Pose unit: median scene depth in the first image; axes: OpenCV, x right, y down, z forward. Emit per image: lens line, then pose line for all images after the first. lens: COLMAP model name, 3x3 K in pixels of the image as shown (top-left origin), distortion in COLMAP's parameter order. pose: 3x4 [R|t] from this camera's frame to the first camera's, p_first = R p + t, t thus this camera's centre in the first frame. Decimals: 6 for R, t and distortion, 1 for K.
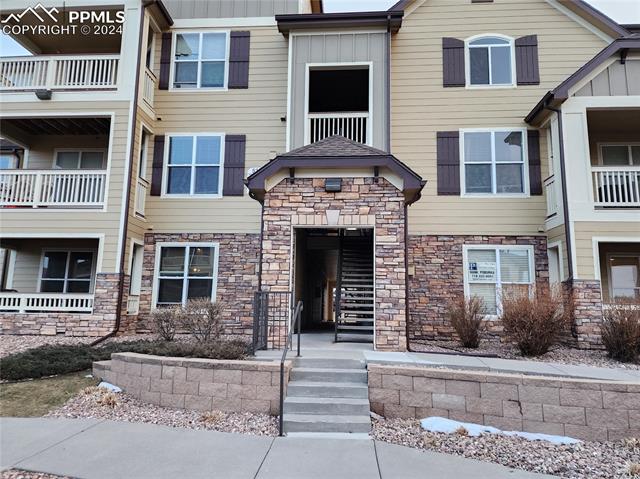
lens RADIAL K [[426.1, 0, 320.0], [0, 426.1, 239.5], [0, 0, 1]] dist [0.085373, -0.074194]
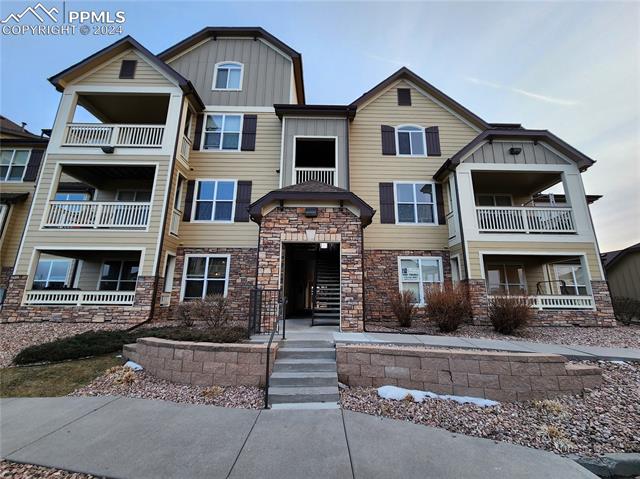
lens RADIAL K [[263.0, 0, 323.2], [0, 263.0, 239.4], [0, 0, 1]] dist [-0.000752, 0.000407]
pose [[0.997416, 0.005838, 0.071603, 0.007688], [-0.001411, 0.998093, -0.061720, 0.011966], [-0.071827, 0.061459, 0.995522, 0.115009]]
